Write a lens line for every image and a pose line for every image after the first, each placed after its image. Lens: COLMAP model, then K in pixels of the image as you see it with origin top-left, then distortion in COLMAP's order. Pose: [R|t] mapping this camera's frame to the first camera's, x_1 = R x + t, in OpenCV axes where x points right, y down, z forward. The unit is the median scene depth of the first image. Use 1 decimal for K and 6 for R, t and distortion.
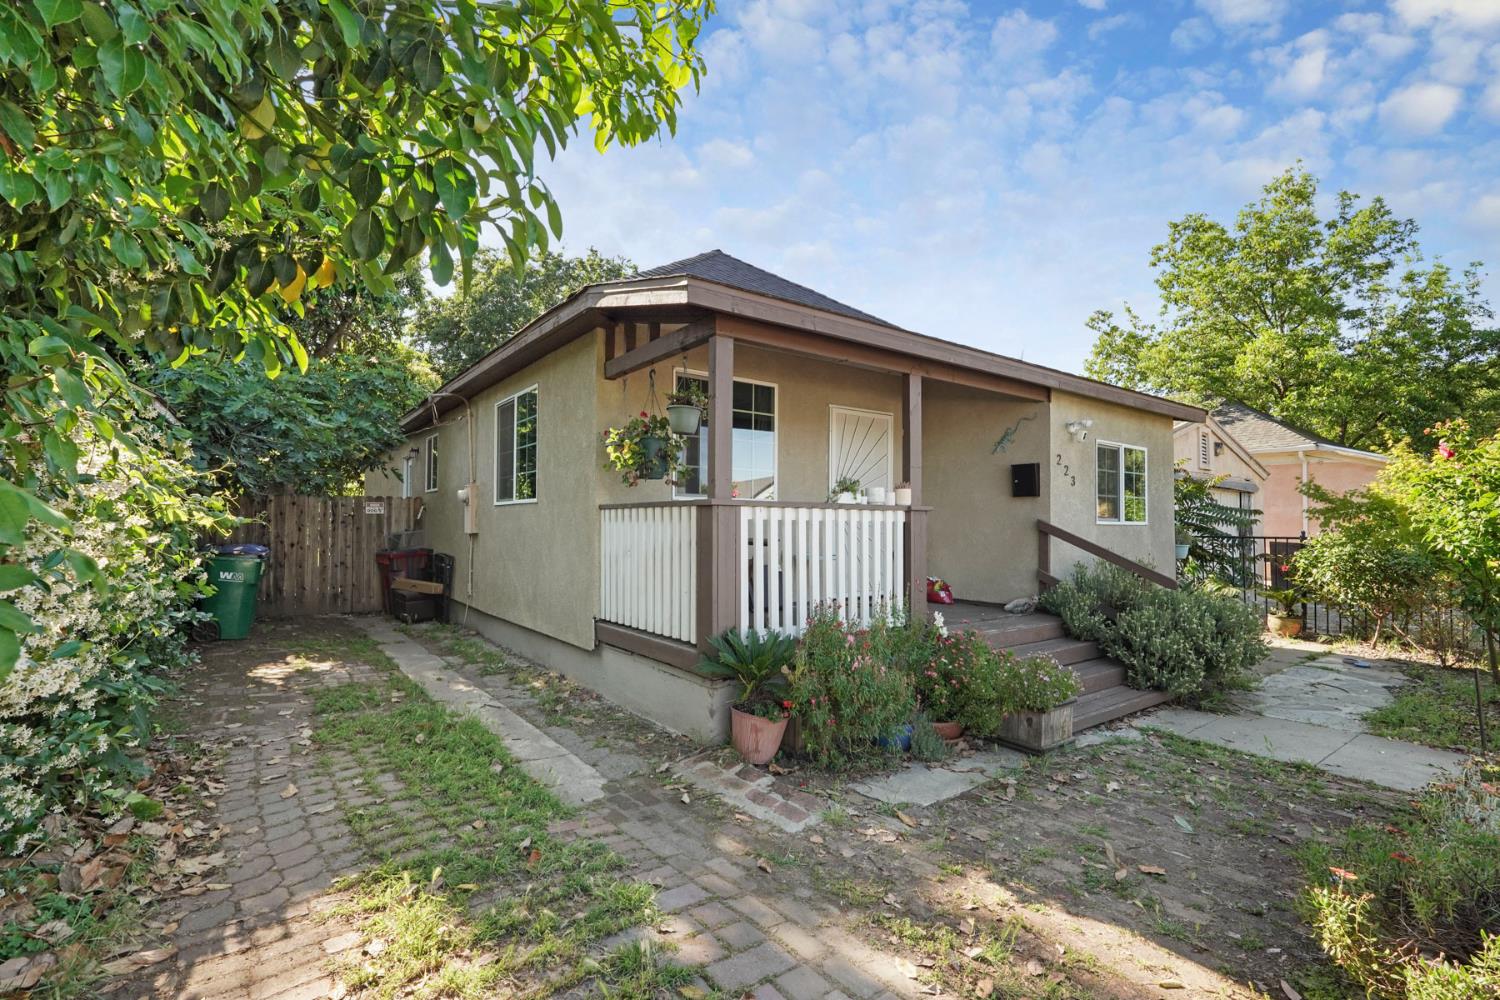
lens RADIAL K [[676.7, 0, 750.6], [0, 676.7, 522.0], [0, 0, 1]] dist [-0.002771, 0.000288]
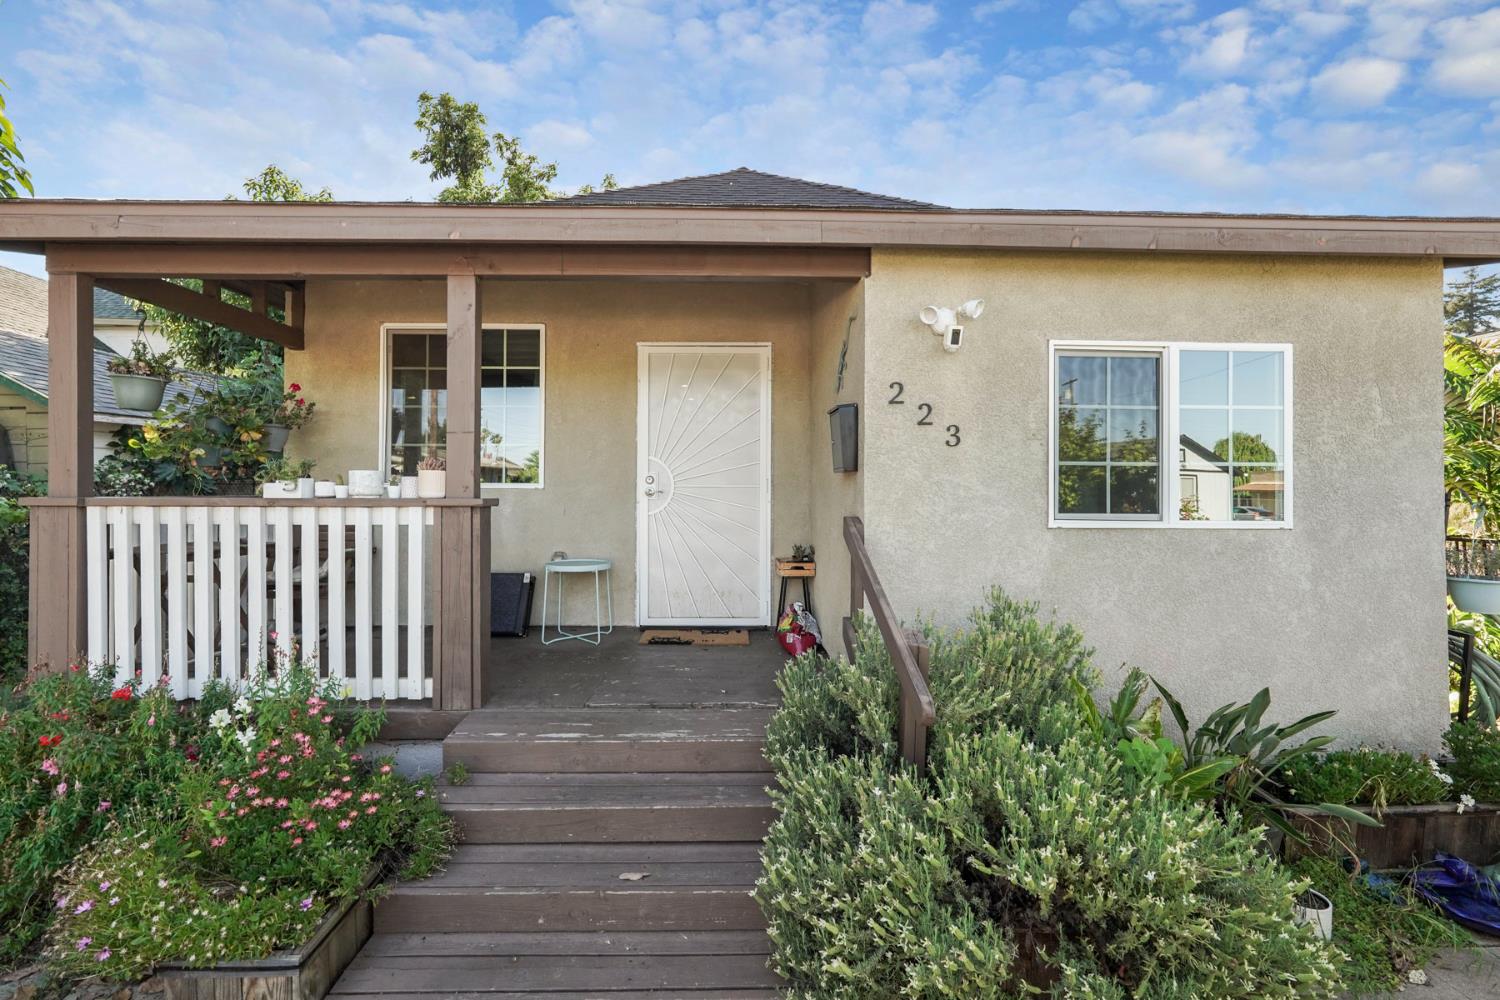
lens RADIAL K [[654.8, 0, 750.8], [0, 654.8, 497.9], [0, 0, 1]] dist [0.011951, 0.000236]
pose [[0.823582, 0.002621, -0.567190, 0.578143], [0.004448, 0.999929, 0.011079, -0.021084], [0.567179, -0.011647, 0.823512, 0.495517]]
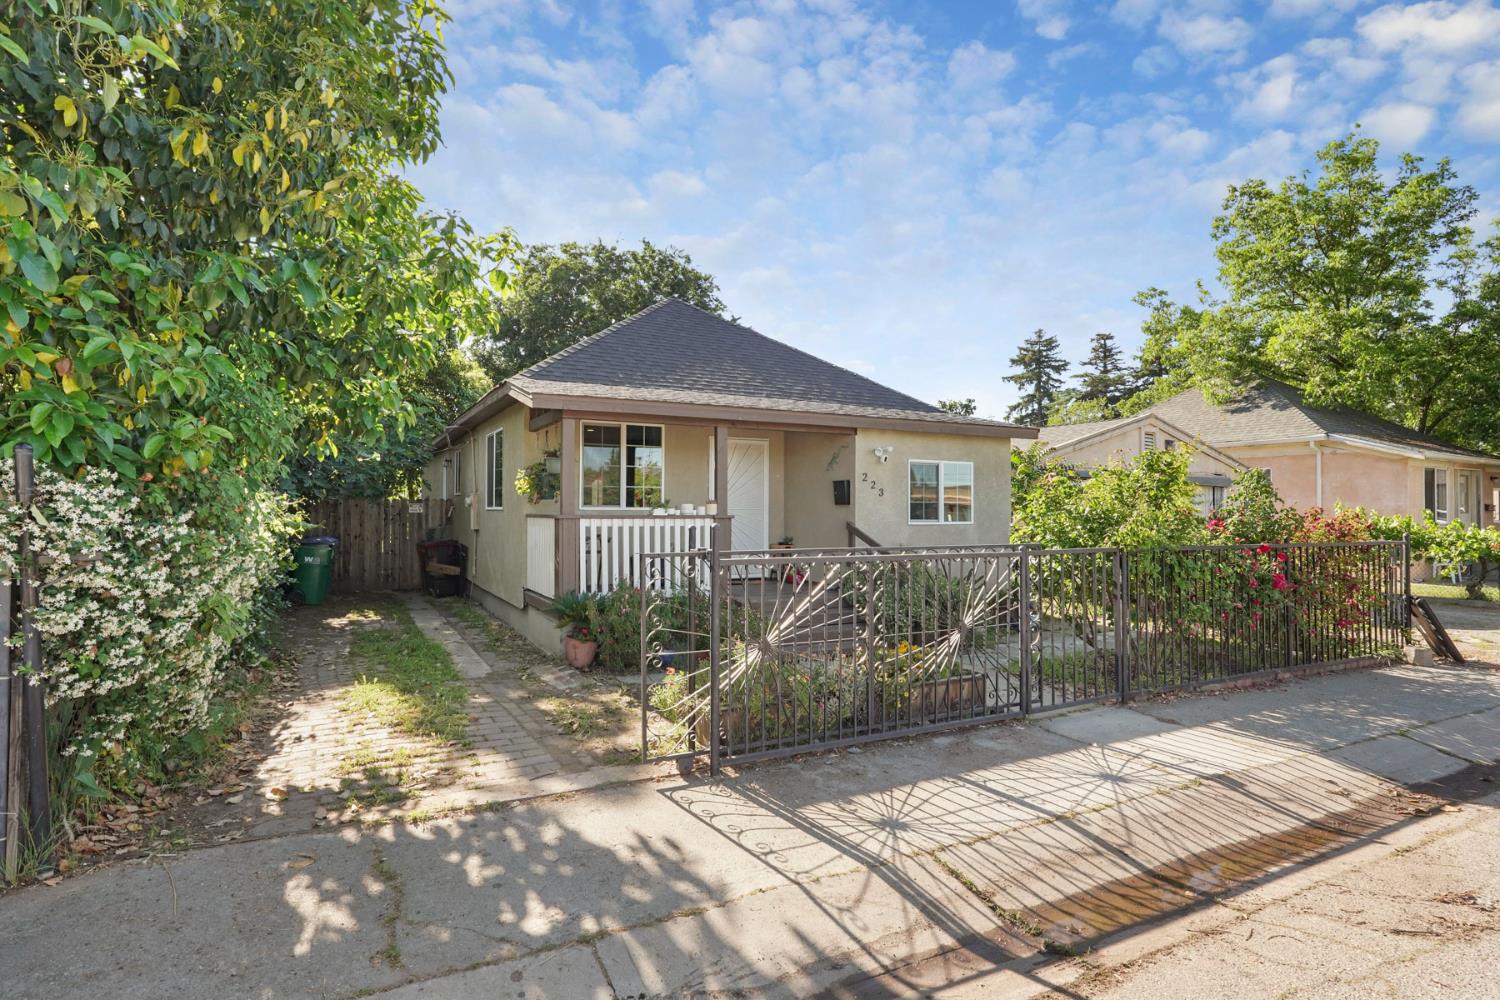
lens RADIAL K [[767.7, 0, 750.3], [0, 767.7, 511.2], [0, 0, 1]] dist [-0.005378, -0.000443]
pose [[0.988787, -0.002902, -0.149305, 0.414439], [0.003885, 0.999973, 0.006292, -0.031452], [0.149283, -0.006802, 0.988771, -0.493667]]
